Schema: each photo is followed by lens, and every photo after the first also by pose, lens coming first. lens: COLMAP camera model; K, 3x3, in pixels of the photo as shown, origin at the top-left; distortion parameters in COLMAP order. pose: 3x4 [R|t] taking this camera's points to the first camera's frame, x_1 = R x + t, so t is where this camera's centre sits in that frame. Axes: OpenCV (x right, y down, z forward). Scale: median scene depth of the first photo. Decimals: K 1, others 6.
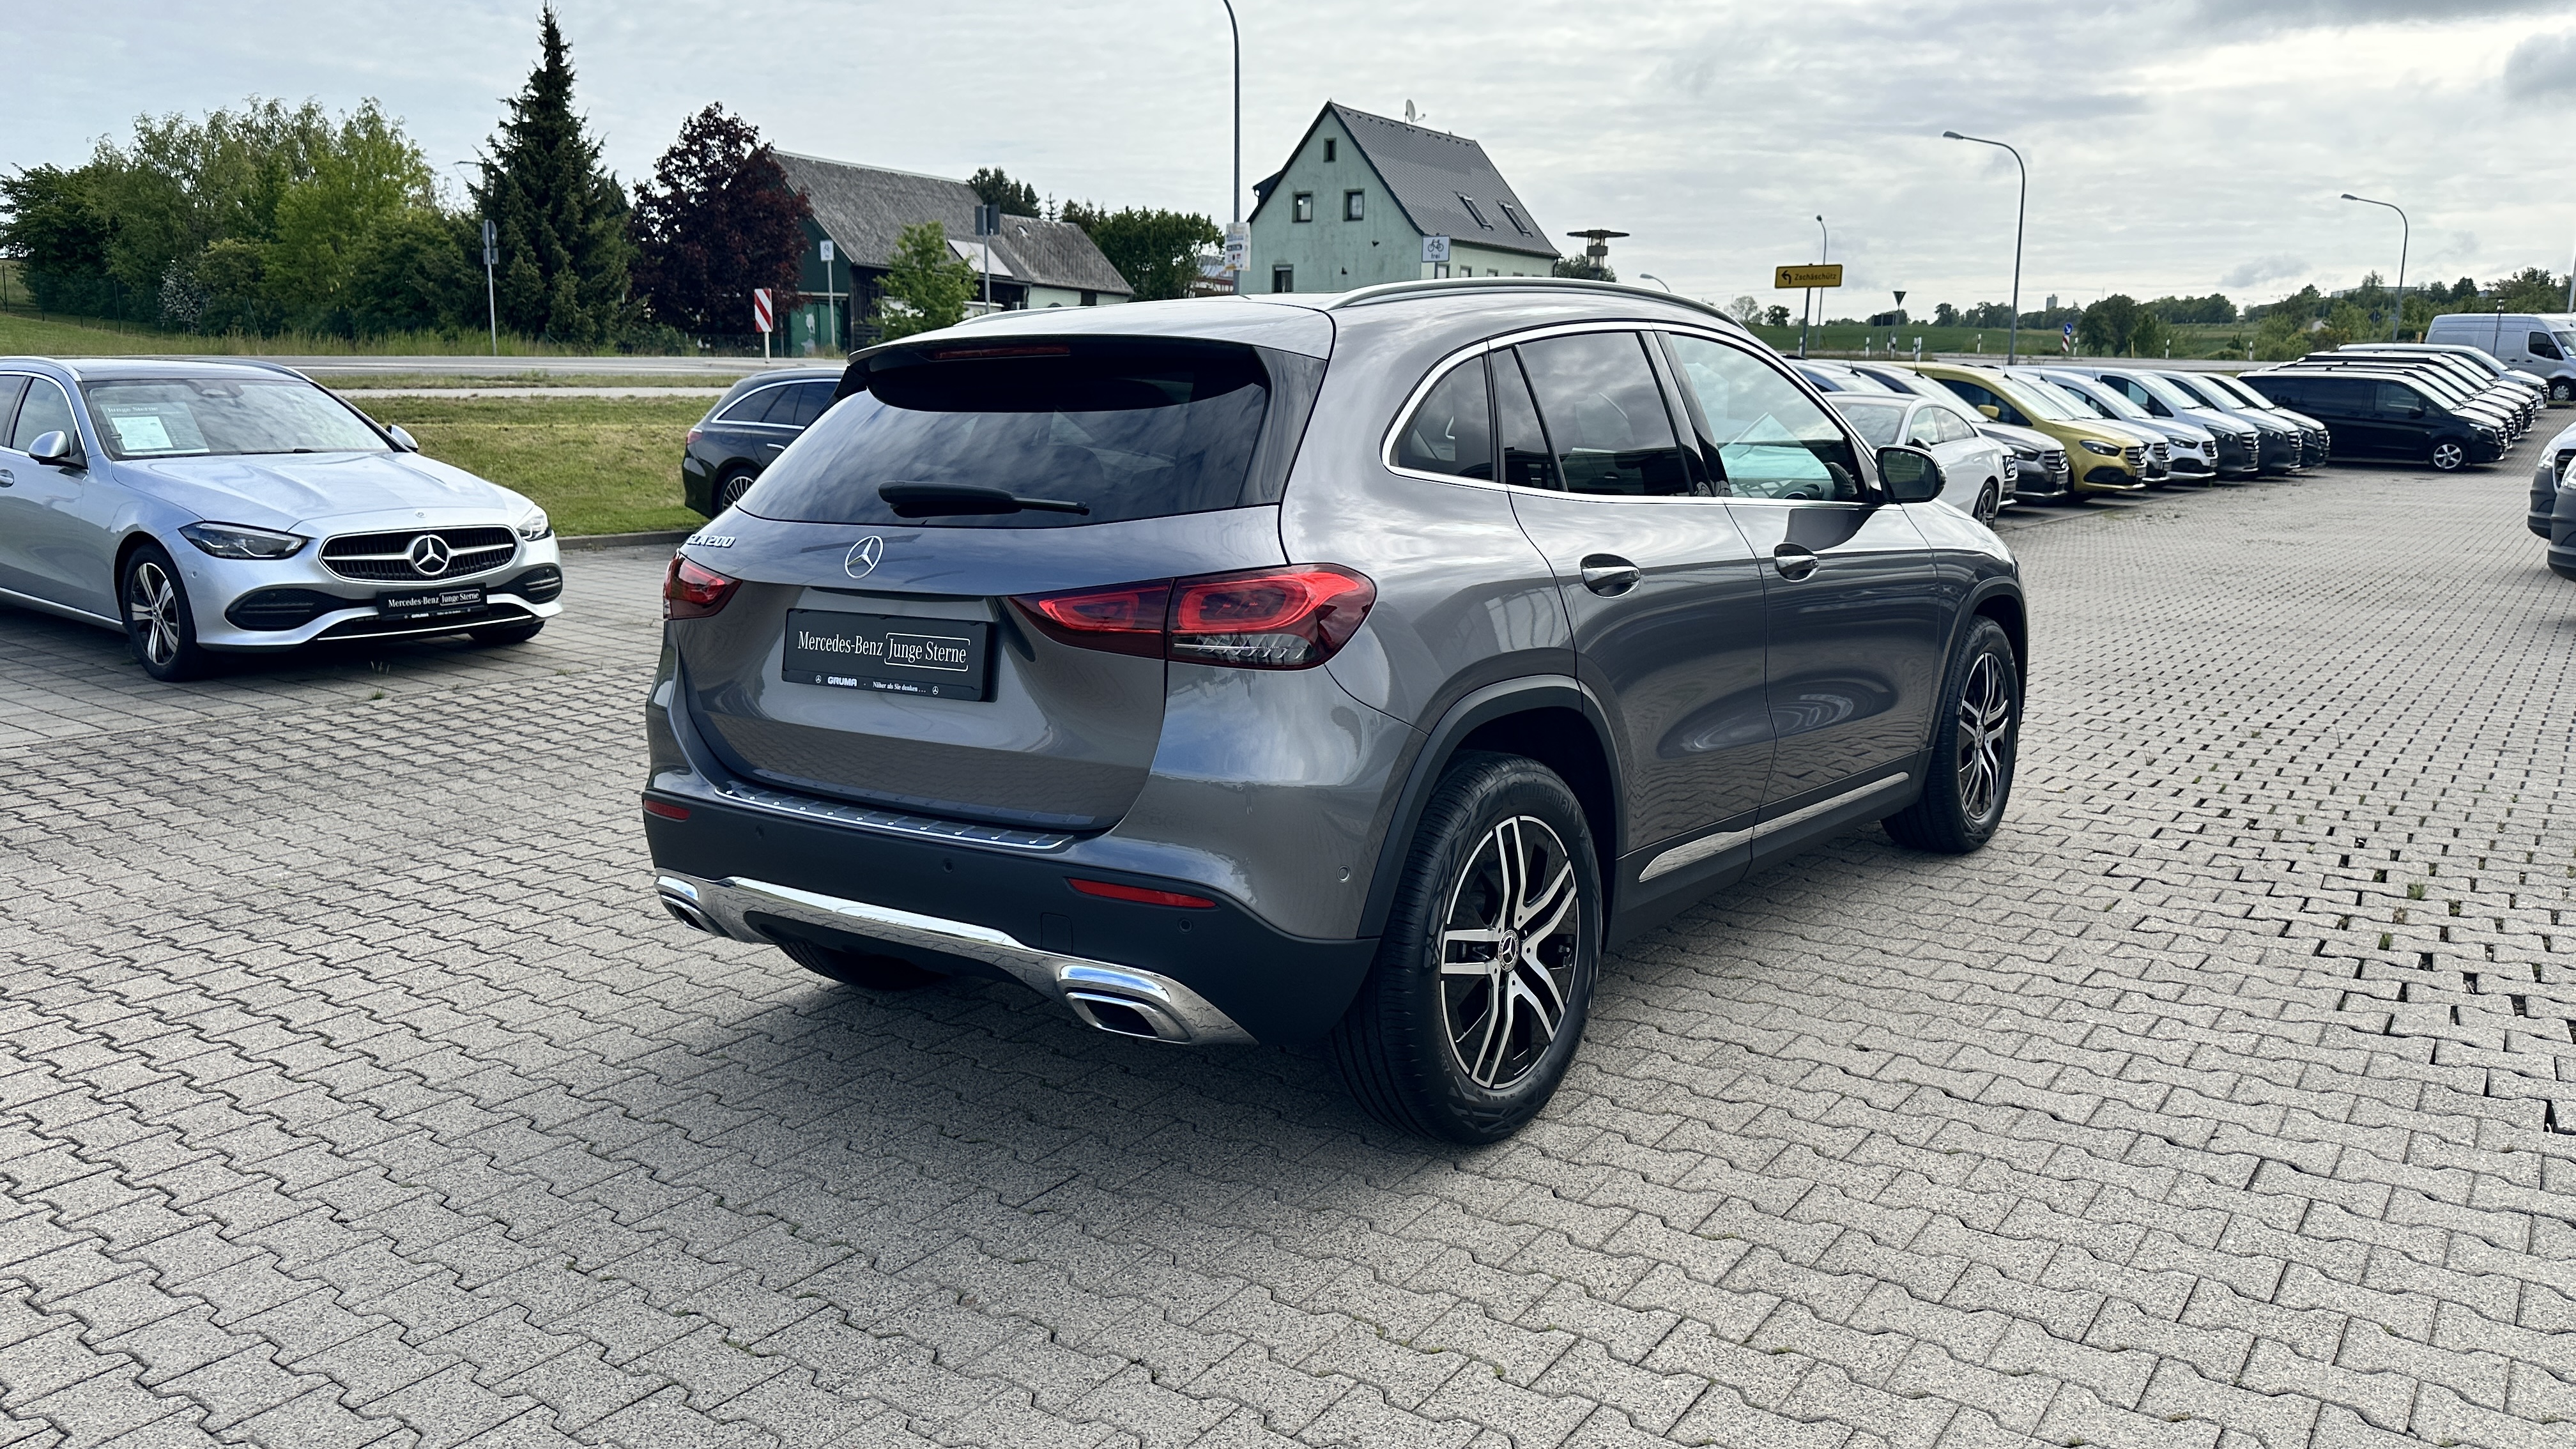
lens RADIAL K [[1828.1, 0, 1294.4], [0, 1828.1, 706.0], [0, 0, 1]] dist [0.075989, -0.104182]
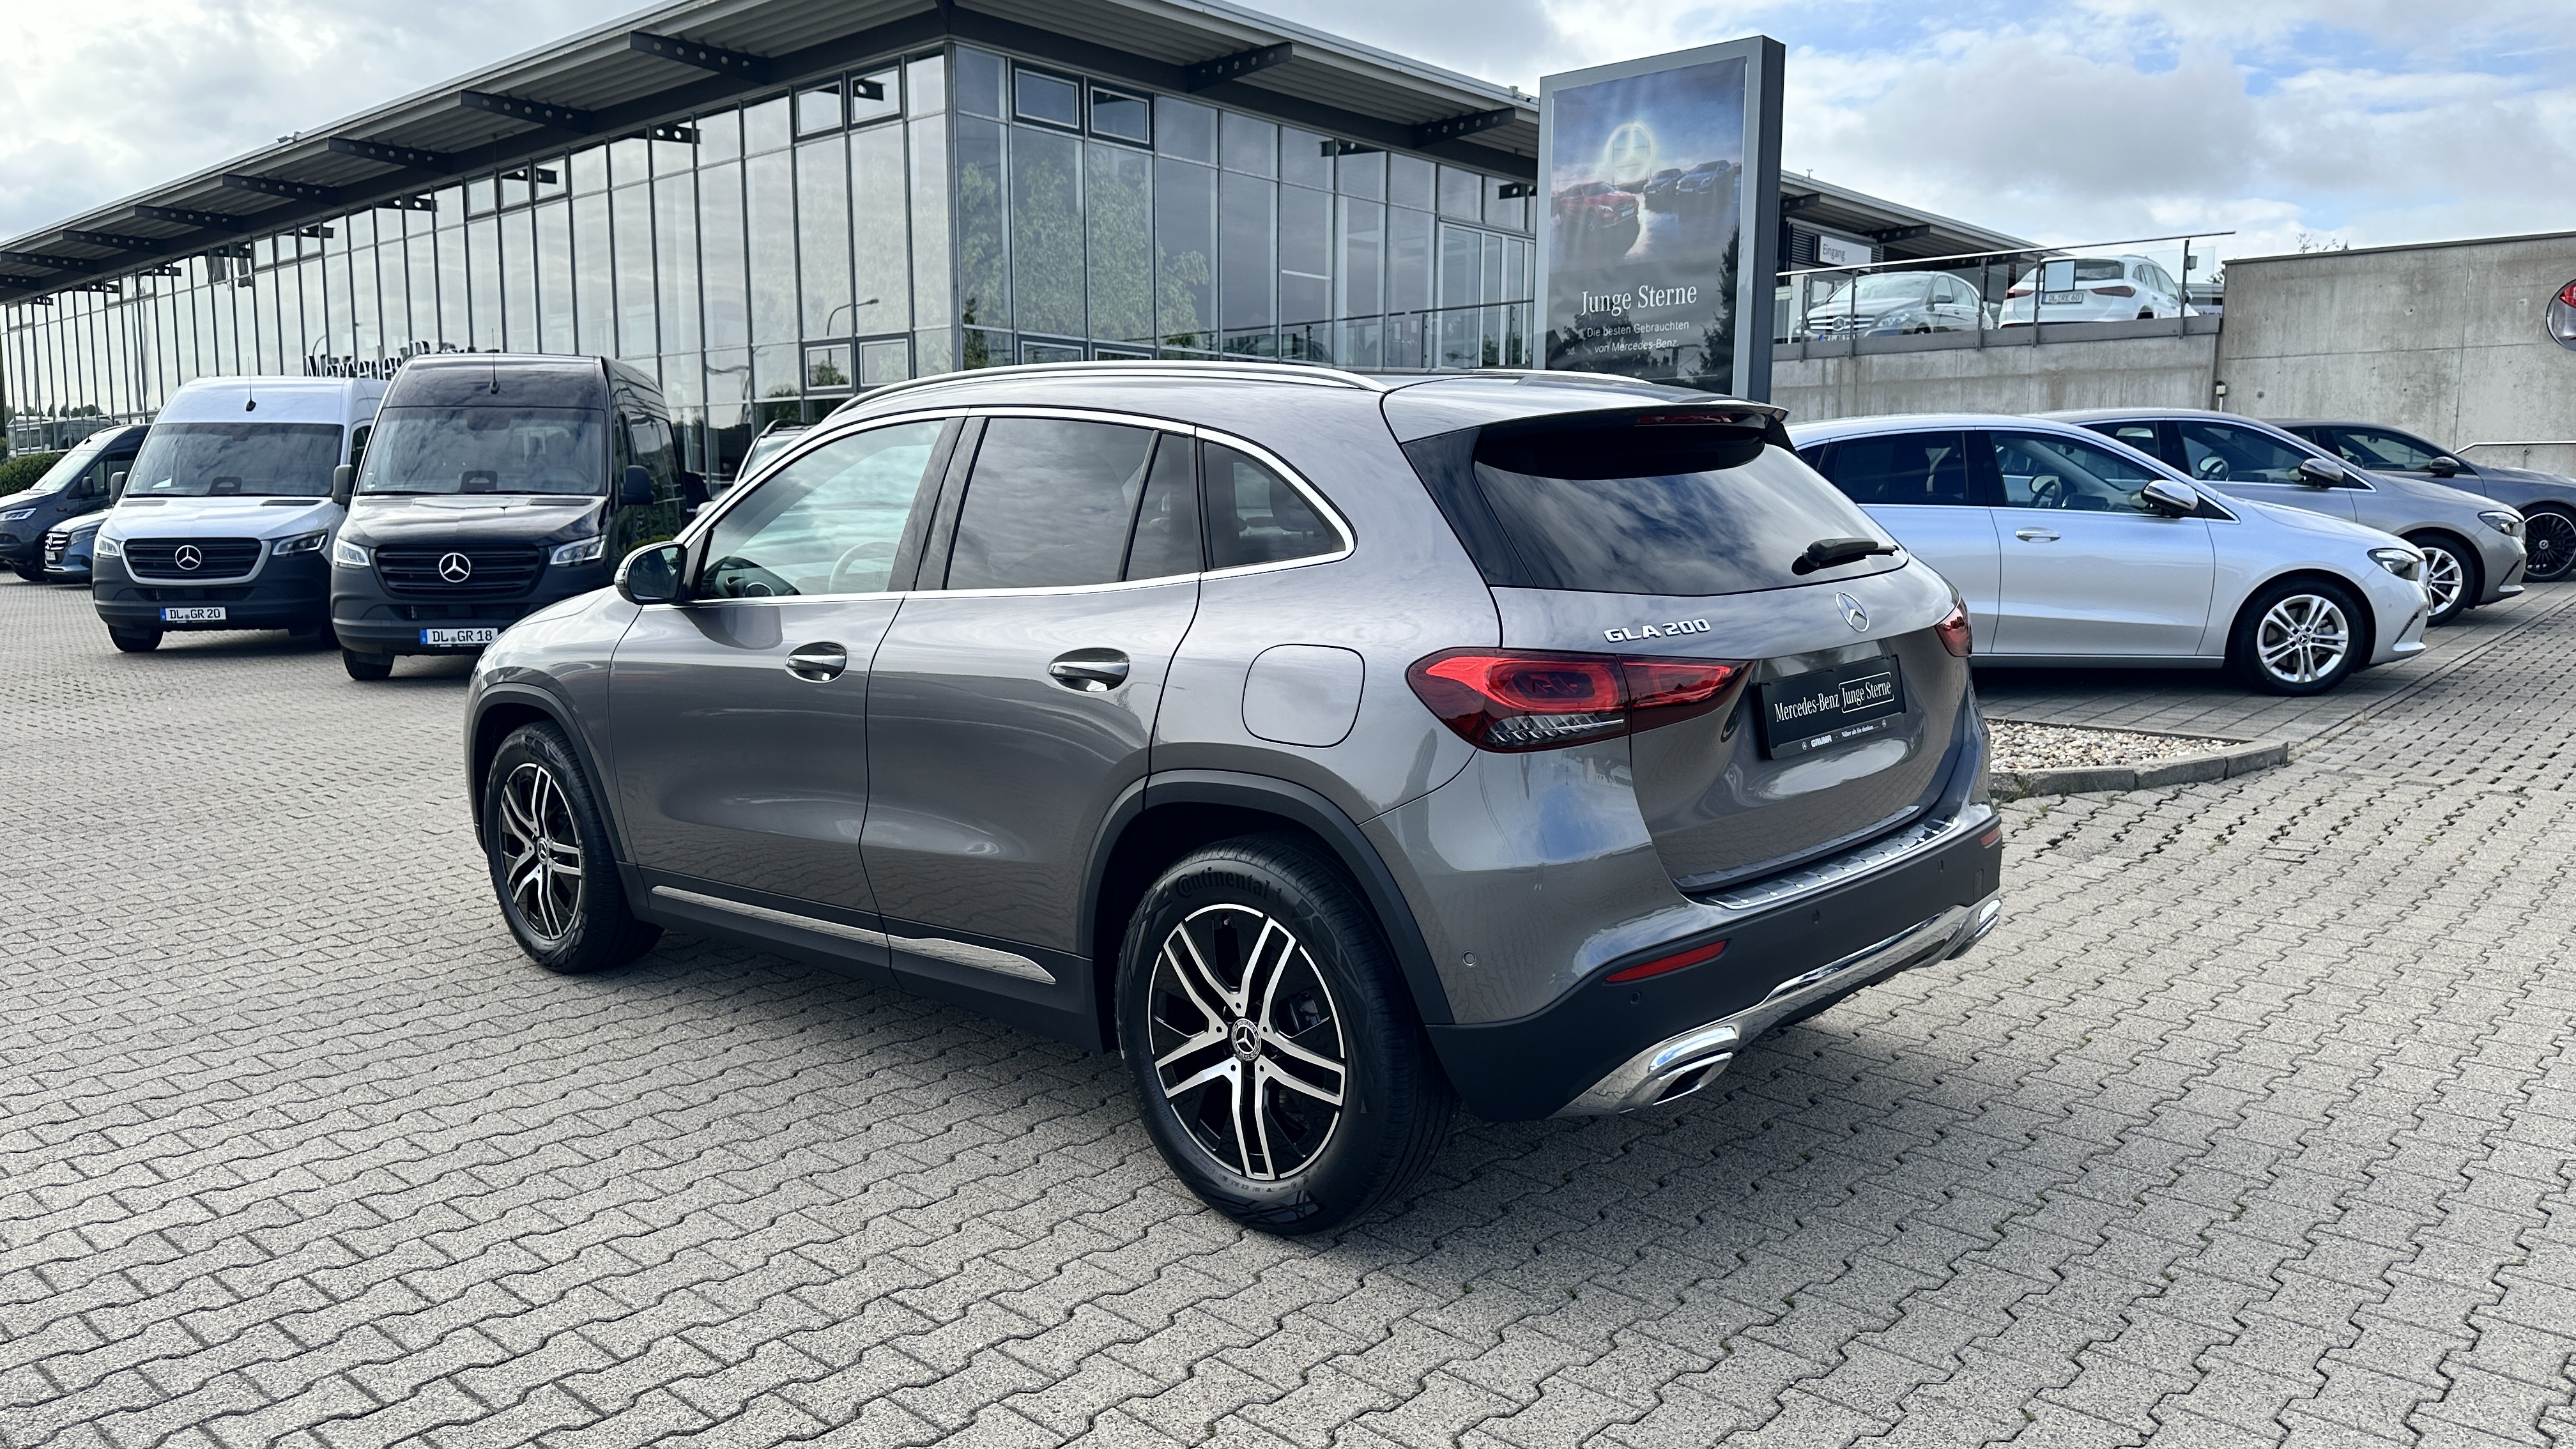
lens RADIAL K [[1828.1, 0, 1294.4], [0, 1828.1, 706.0], [0, 0, 1]] dist [0.075989, -0.104182]
pose [[0.099463, -0.119414, 0.987850, -1.150949], [0.172766, 0.979766, 0.101042, -0.166883], [-0.979928, 0.160617, 0.118081, 1.054052]]
